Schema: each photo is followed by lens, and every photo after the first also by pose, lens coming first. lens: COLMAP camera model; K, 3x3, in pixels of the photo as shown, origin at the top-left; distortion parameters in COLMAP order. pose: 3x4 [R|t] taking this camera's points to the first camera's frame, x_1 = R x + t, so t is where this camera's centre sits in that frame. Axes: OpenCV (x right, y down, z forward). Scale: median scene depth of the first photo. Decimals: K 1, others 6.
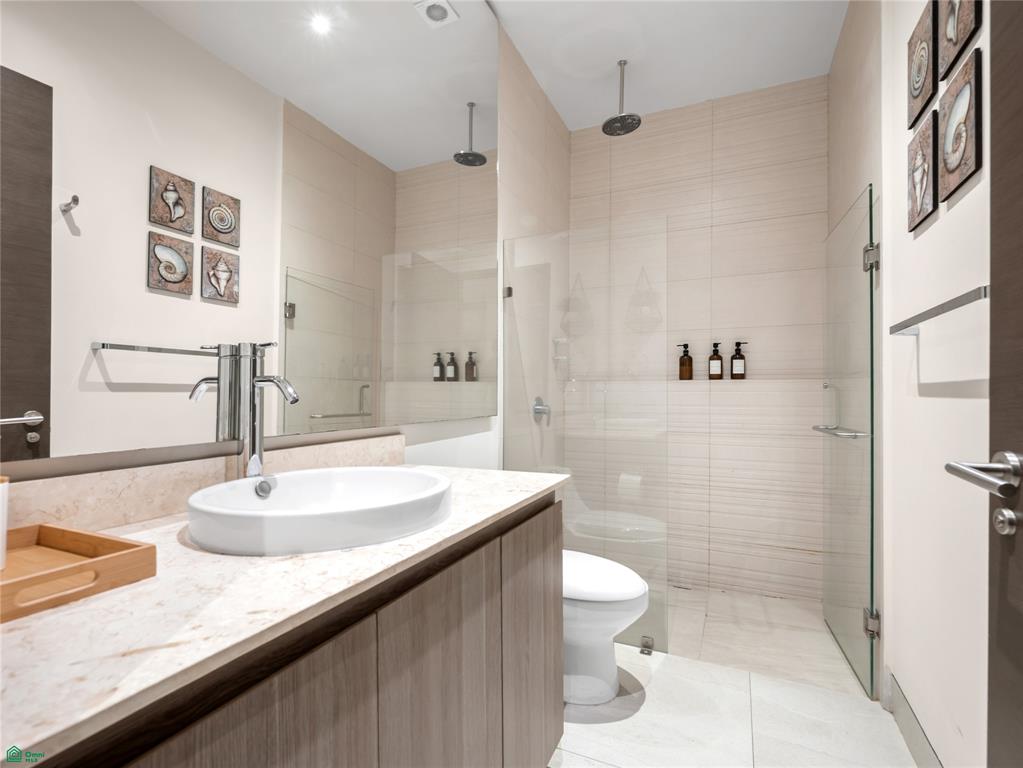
lens RADIAL K [[486.1, 0, 508.4], [0, 486.1, 389.1], [0, 0, 1]] dist [-0.003424, 0.000161]
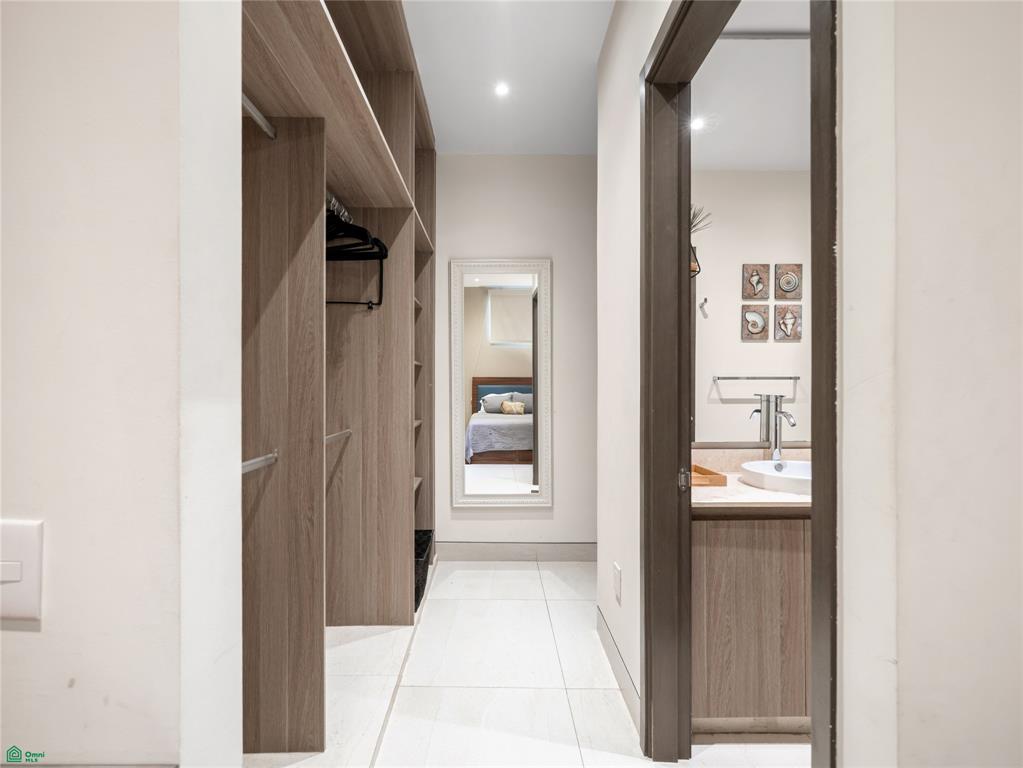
lens RADIAL K [[486.1, 0, 508.4], [0, 486.1, 389.1], [0, 0, 1]] dist [-0.003424, 0.000161]
pose [[0.438592, 0.010141, -0.898629, 0.369467], [0.007727, 0.999857, 0.015055, -0.072059], [0.898653, -0.013547, 0.438450, -0.408927]]
